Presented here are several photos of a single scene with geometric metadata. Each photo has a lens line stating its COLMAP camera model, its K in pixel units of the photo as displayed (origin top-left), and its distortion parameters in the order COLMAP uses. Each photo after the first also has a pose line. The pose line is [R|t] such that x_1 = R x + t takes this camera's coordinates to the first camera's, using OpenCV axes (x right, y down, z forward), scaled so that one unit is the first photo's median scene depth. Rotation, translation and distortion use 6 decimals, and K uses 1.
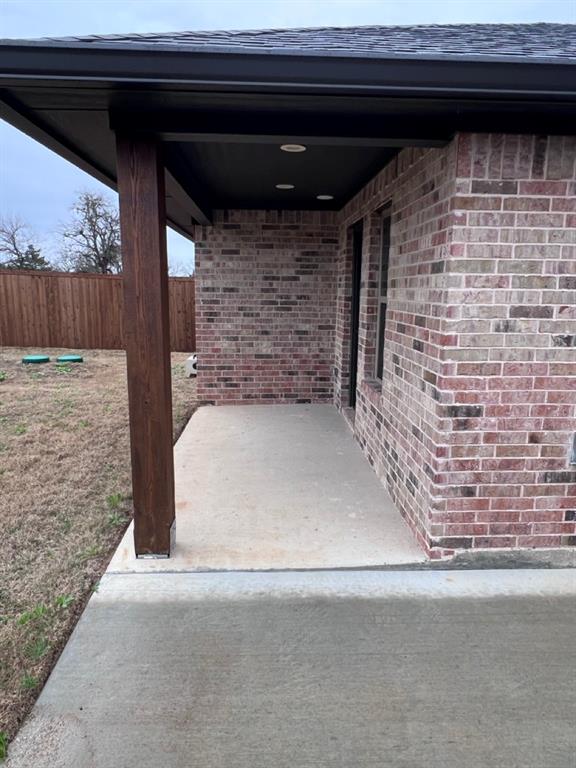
lens RADIAL K [[527.2, 0, 287.3], [0, 527.2, 384.9], [0, 0, 1]] dist [0.029319, -0.003704]
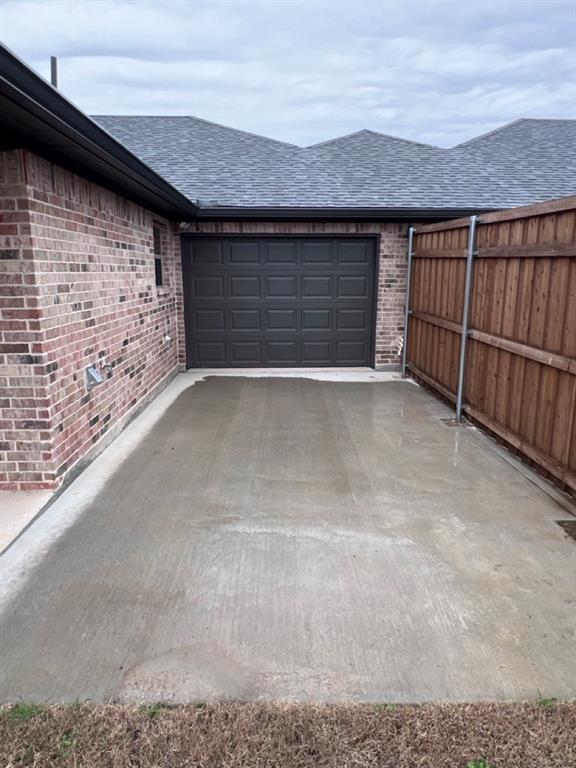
lens RADIAL K [[527.2, 0, 284.6], [0, 527.2, 383.8], [0, 0, 1]] dist [0.029319, -0.003704]
pose [[0.032789, -0.220418, 0.974854, -0.897258], [0.187953, 0.959336, 0.210587, -0.075526], [-0.981630, 0.176322, 0.072884, 0.338436]]
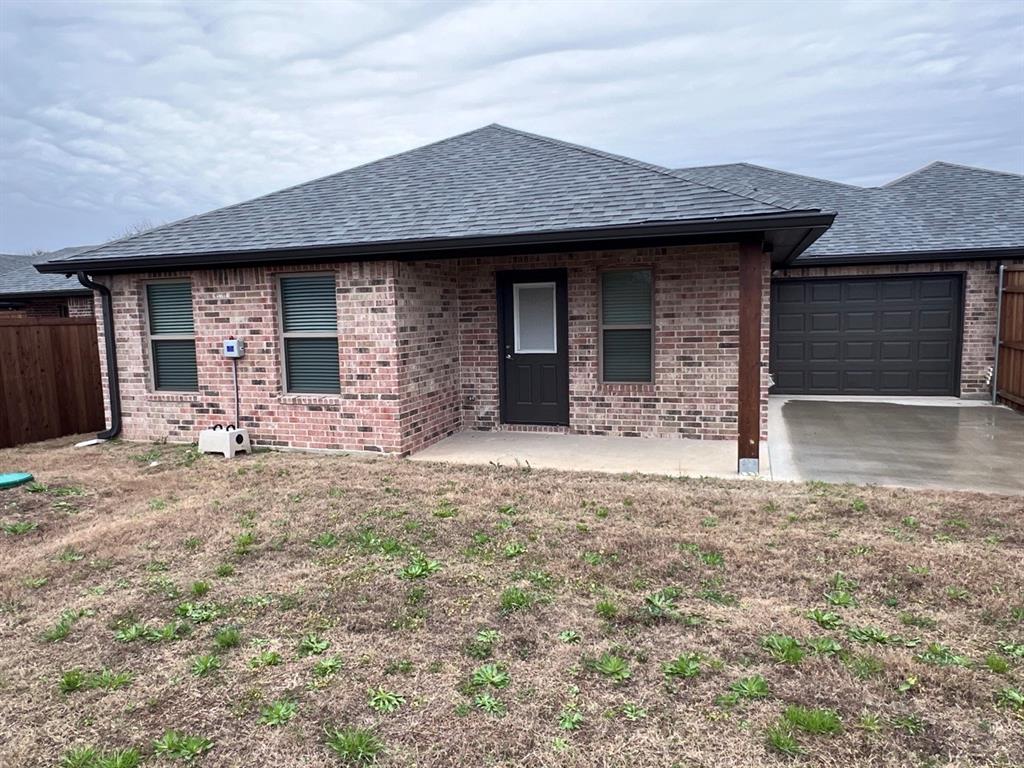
lens RADIAL K [[702.9, 0, 512.8], [0, 702.9, 379.0], [0, 0, 1]] dist [0.029319, -0.003704]
pose [[0.375784, -0.118144, 0.919146, -1.963743], [0.204540, 0.977953, 0.042079, -0.176068], [-0.903853, 0.172189, 0.391664, 0.581088]]
